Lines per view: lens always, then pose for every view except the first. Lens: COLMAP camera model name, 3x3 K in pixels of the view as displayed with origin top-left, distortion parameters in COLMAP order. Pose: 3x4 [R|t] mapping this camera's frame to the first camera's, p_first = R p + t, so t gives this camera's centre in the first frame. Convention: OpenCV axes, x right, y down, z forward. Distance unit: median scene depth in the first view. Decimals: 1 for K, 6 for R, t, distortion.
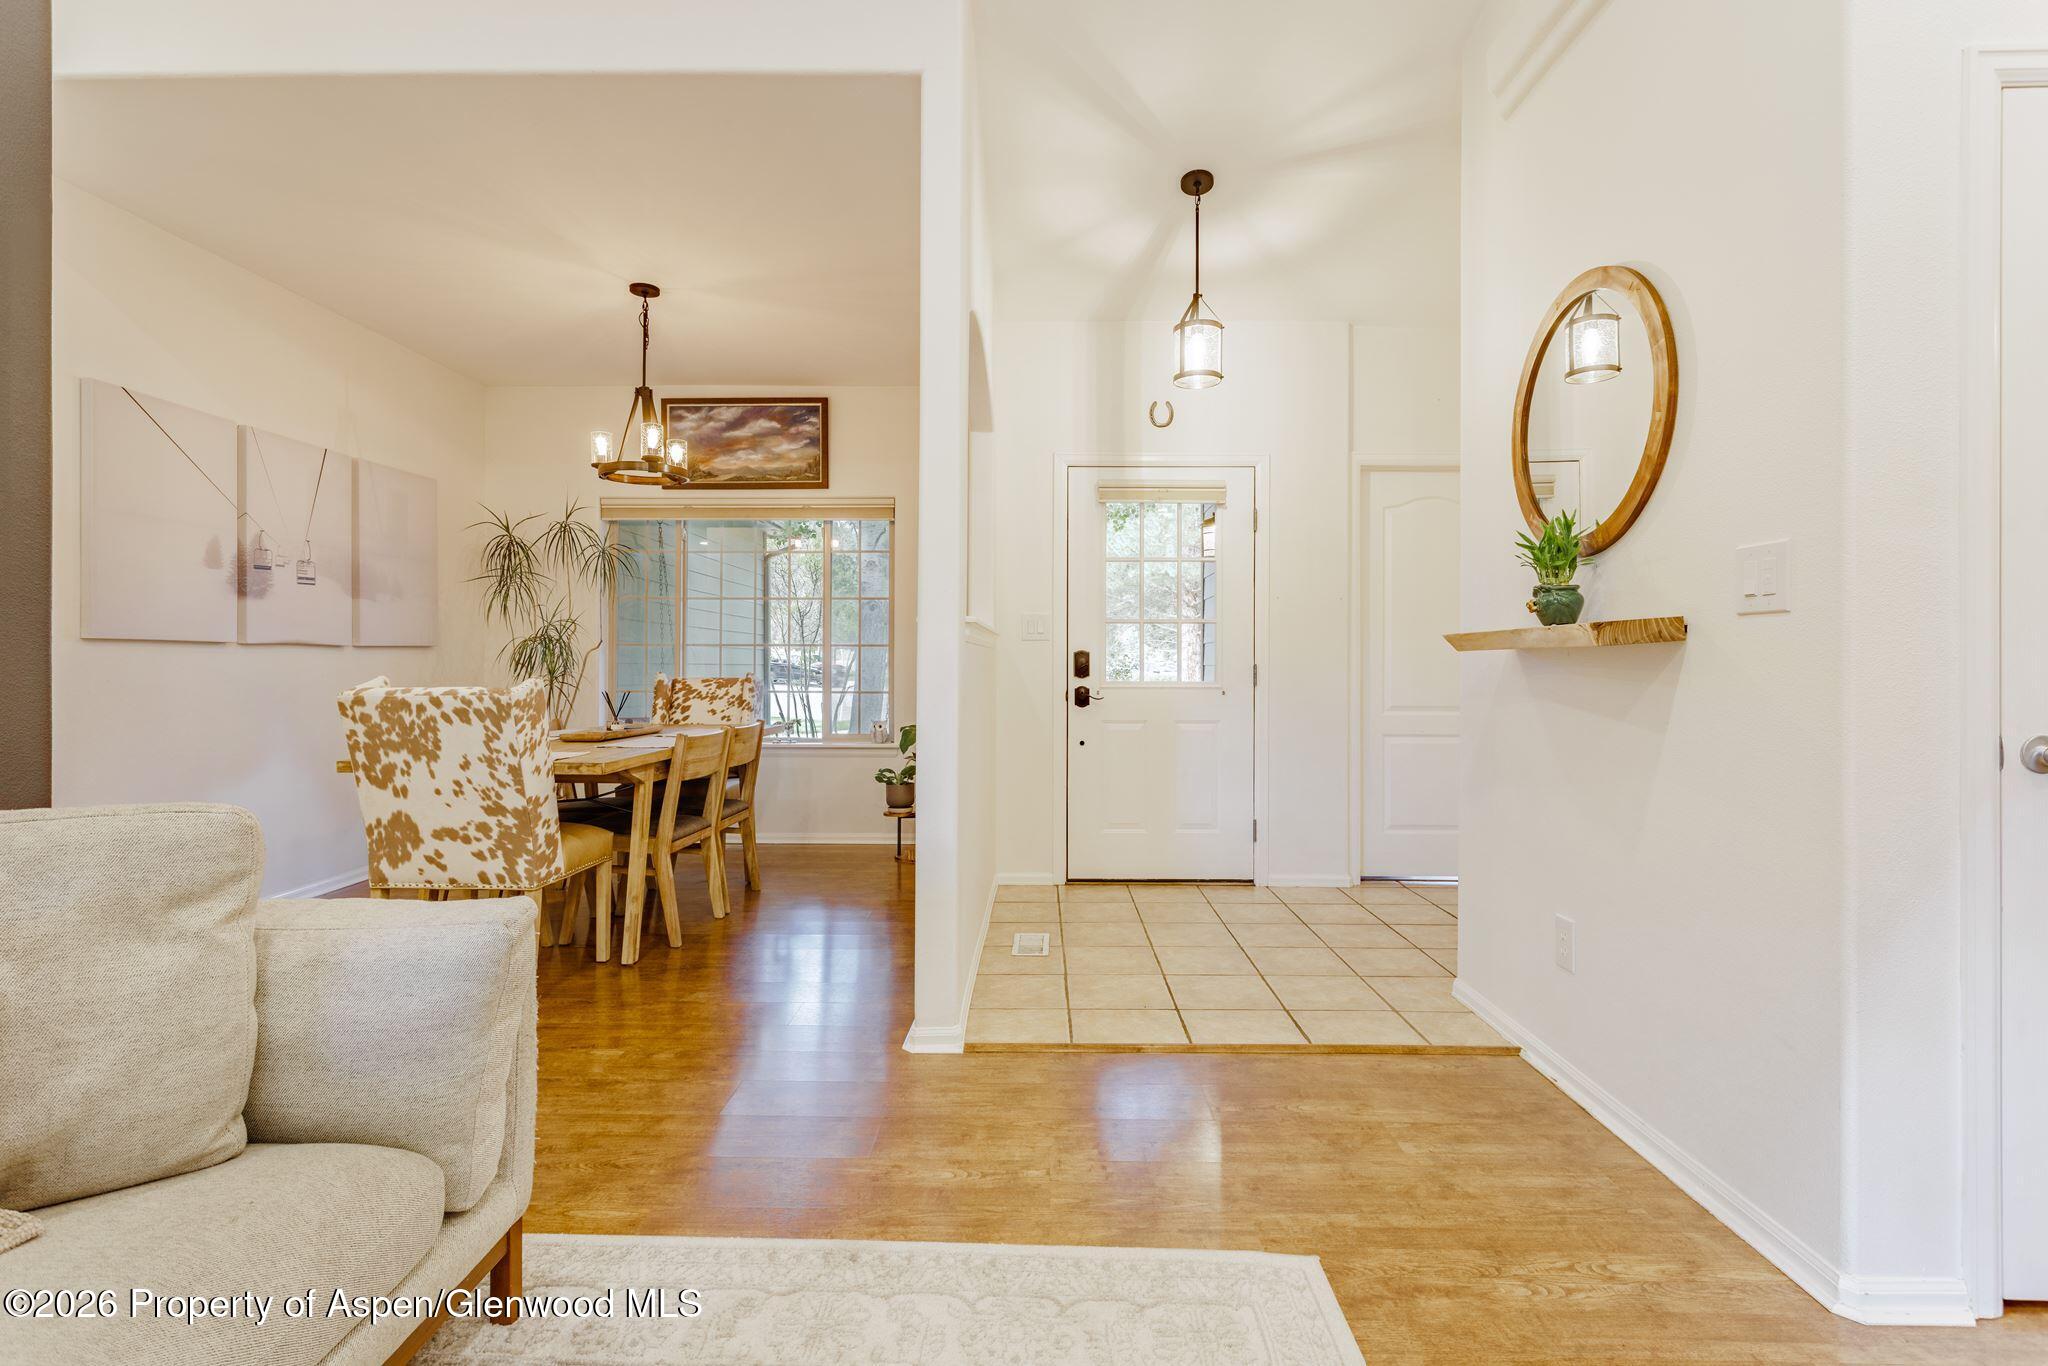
lens RADIAL K [[975.8, 0, 1026.6], [0, 975.8, 664.5], [0, 0, 1]] dist [0.003704, 0.000750]
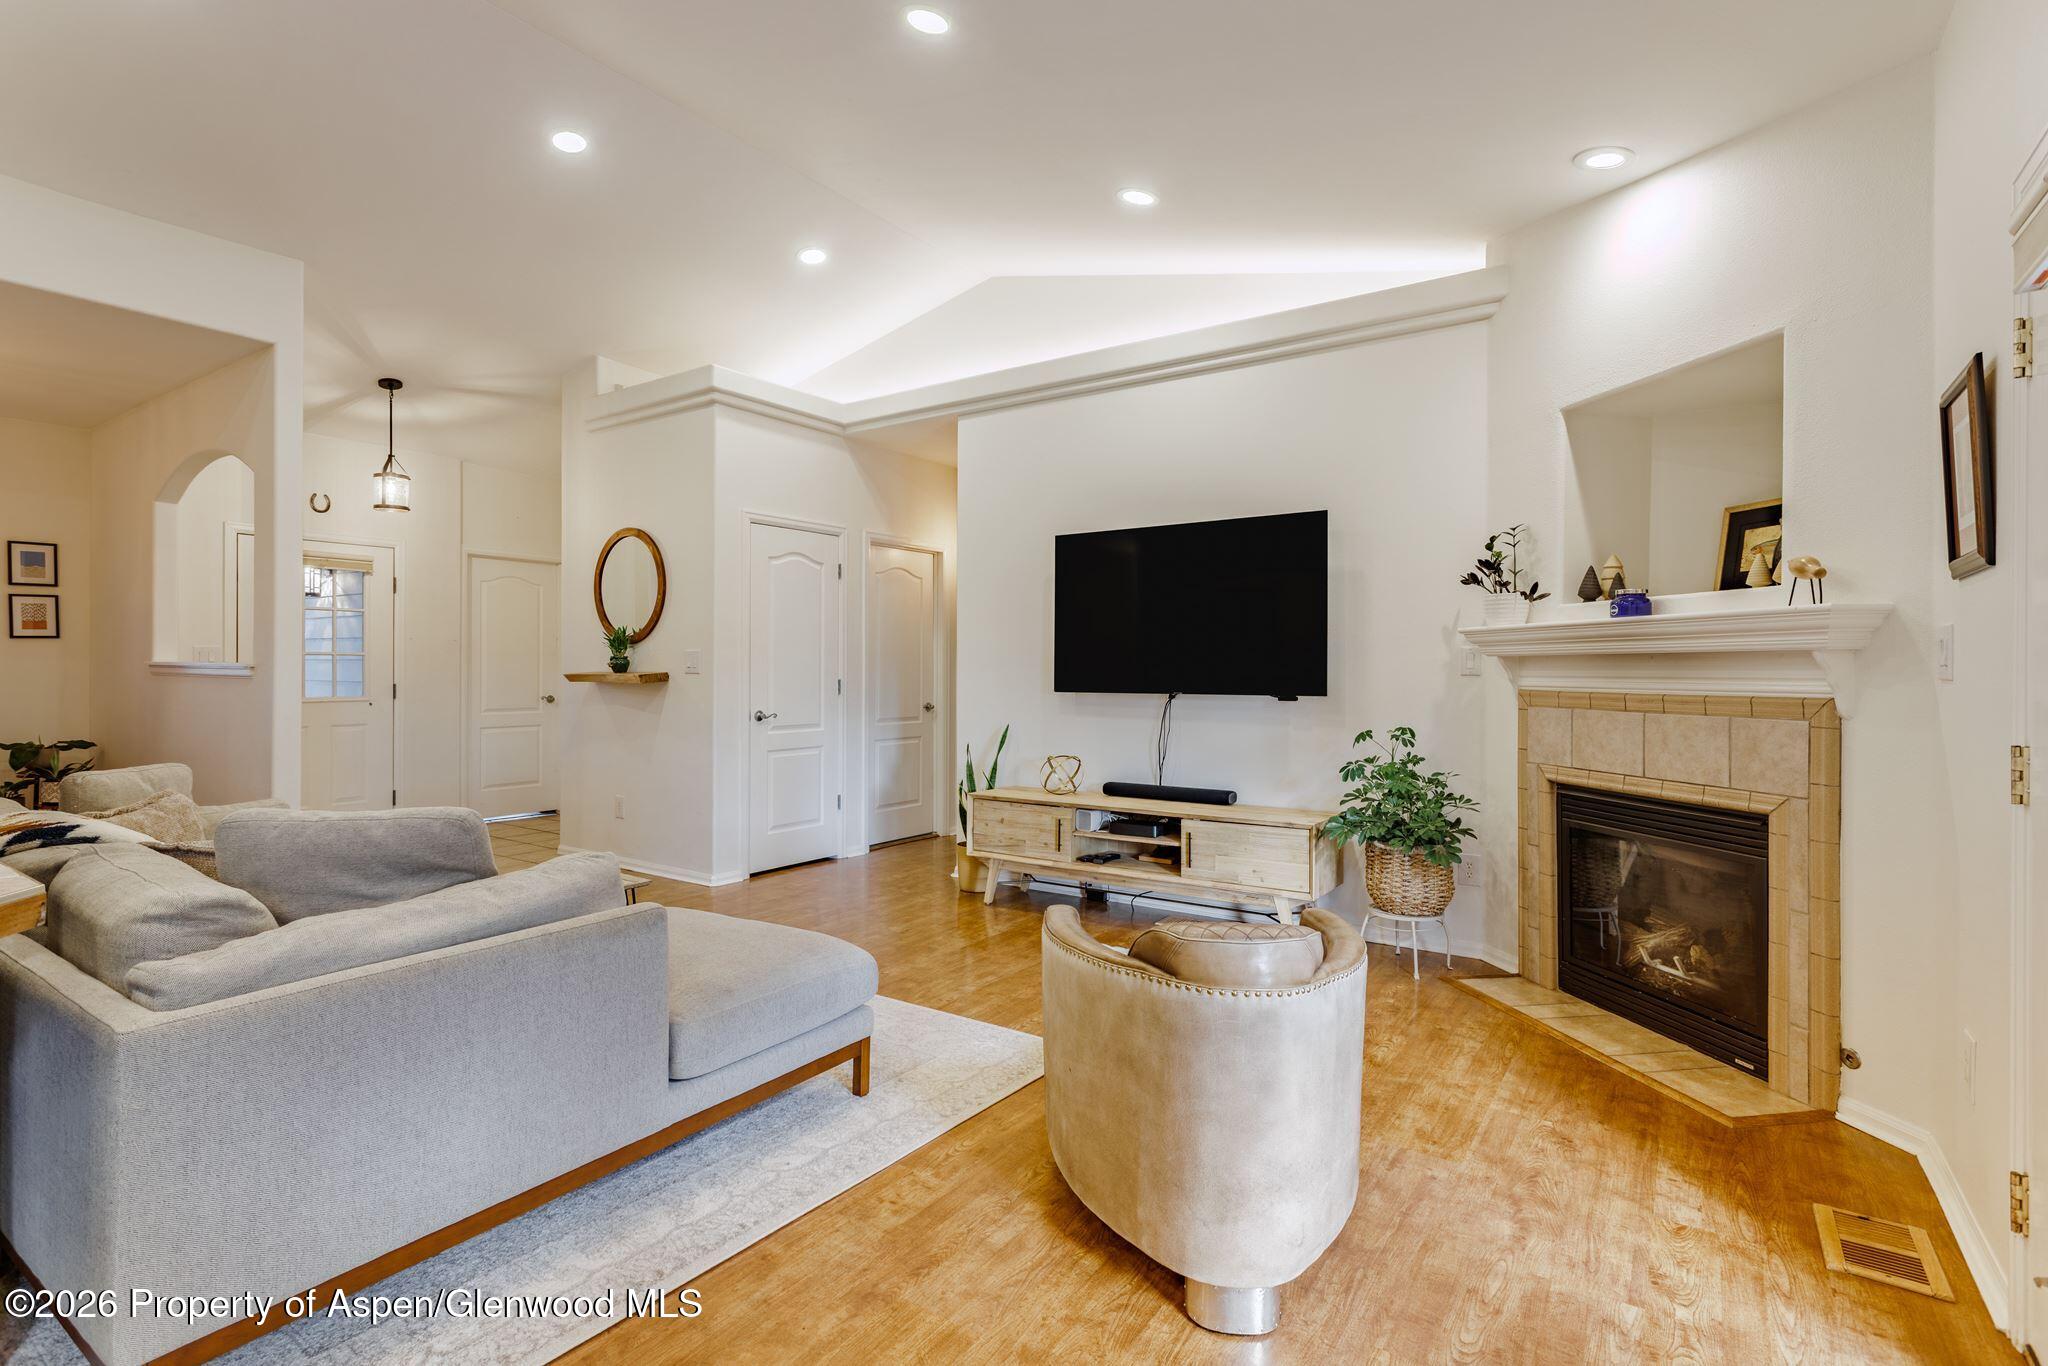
lens RADIAL K [[984.8, 0, 1015.6], [0, 984.8, 670.7], [0, 0, 1]] dist [0.001413, 0.000845]
pose [[0.557077, -0.003190, 0.830454, -0.556399], [-0.003460, 0.999975, 0.006163, -0.038357], [-0.830453, -0.006306, 0.557052, -0.695736]]
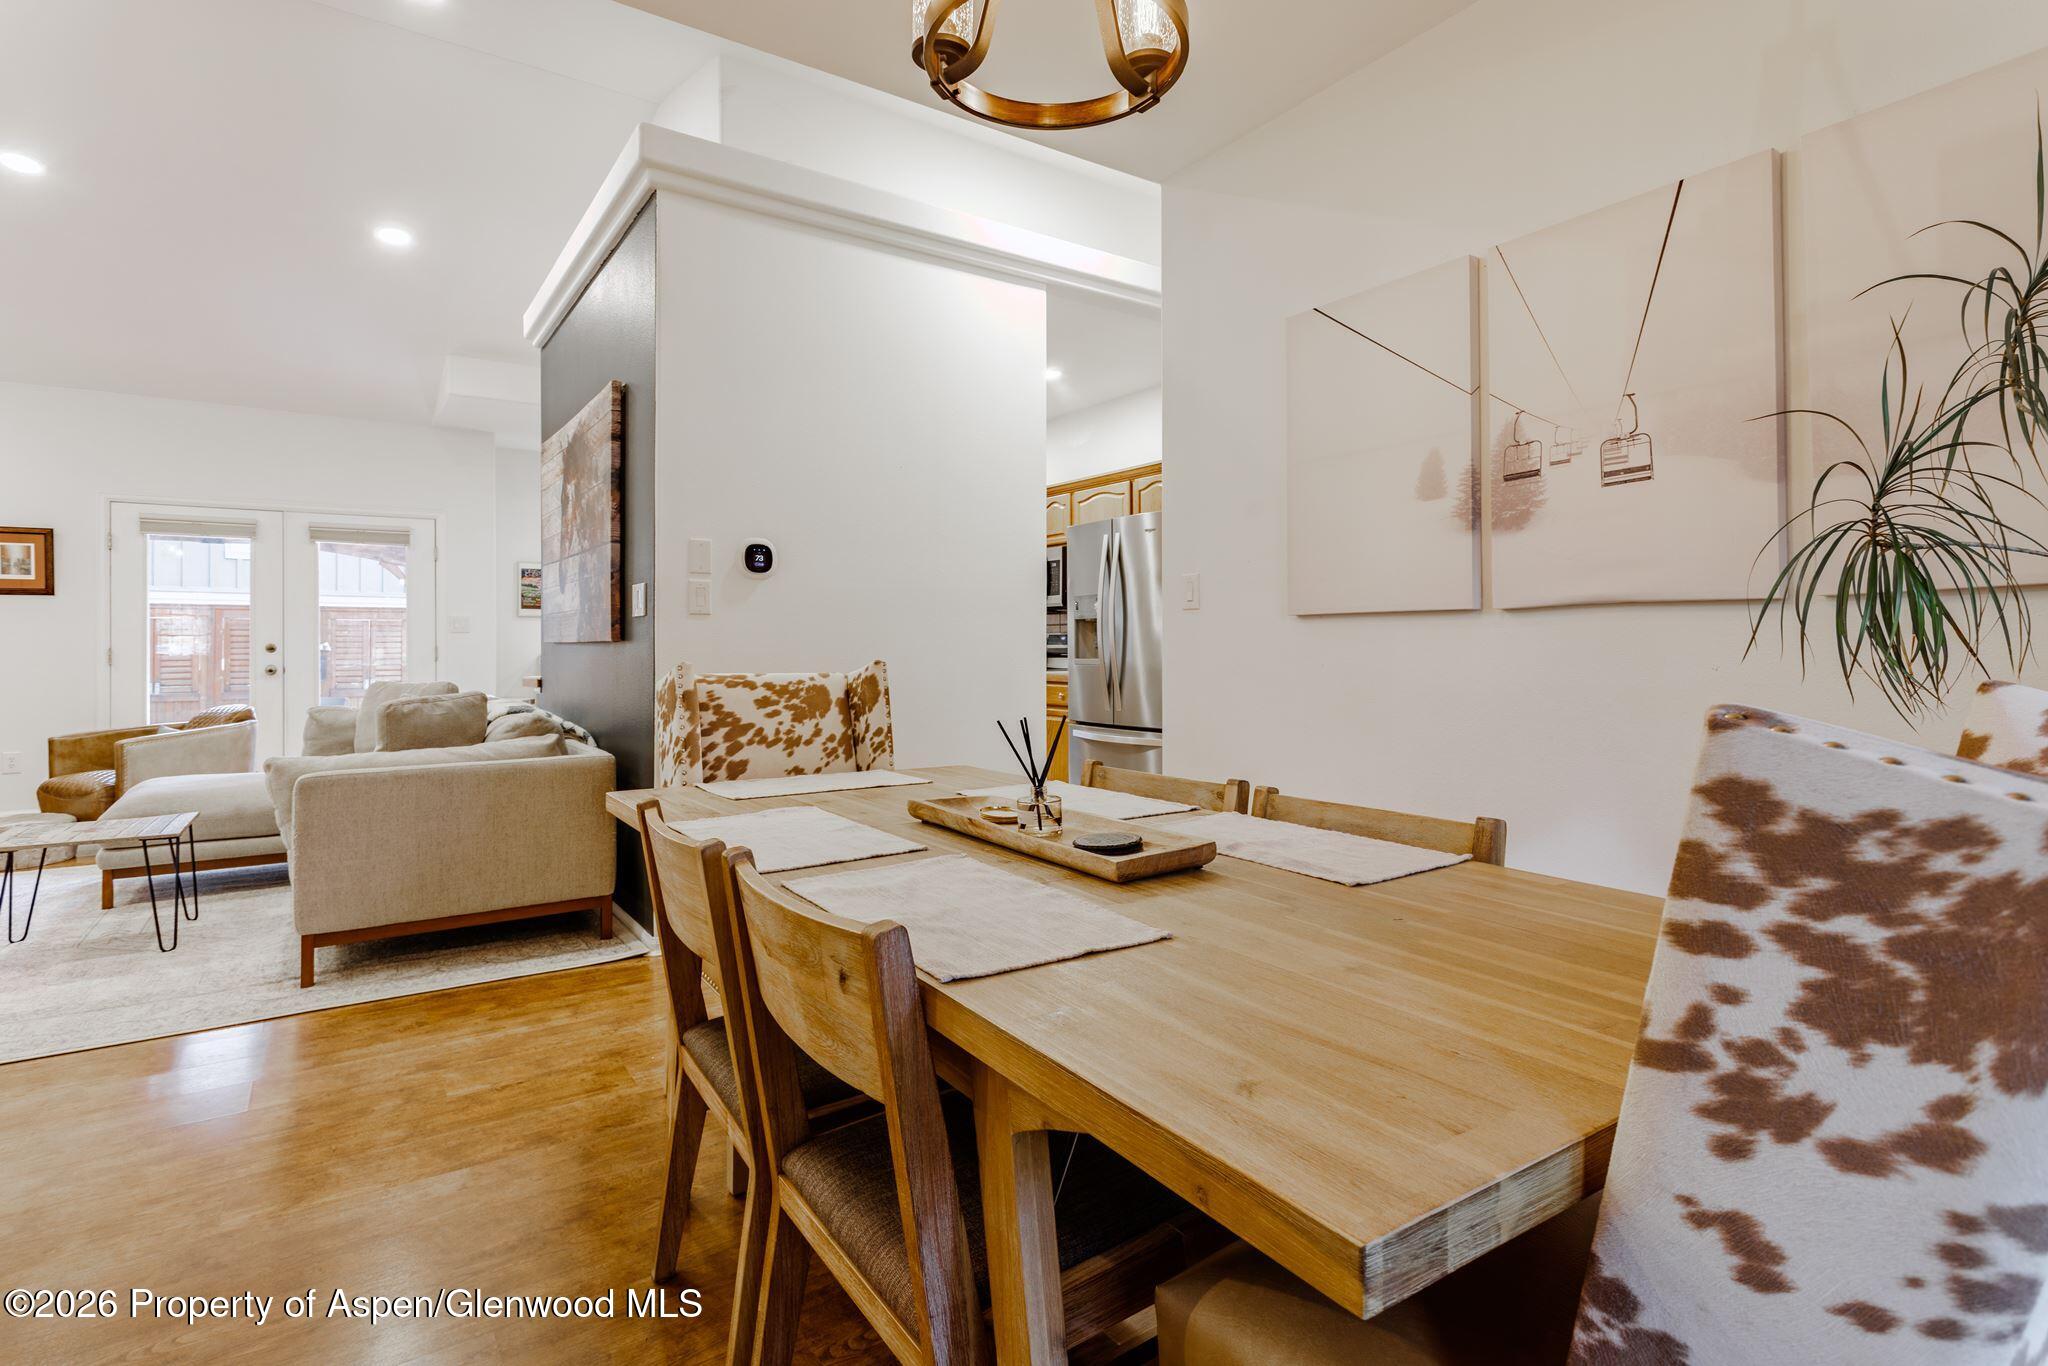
lens RADIAL K [[1013.2, 0, 1024.1], [0, 1013.2, 634.5], [0, 0, 1]] dist [-0.001034, 0.000178]
pose [[-0.814348, -0.006151, -0.580345, -0.205738], [0.003283, 0.999879, -0.015205, 0.002490], [0.580368, -0.014288, -0.814229, 1.371933]]
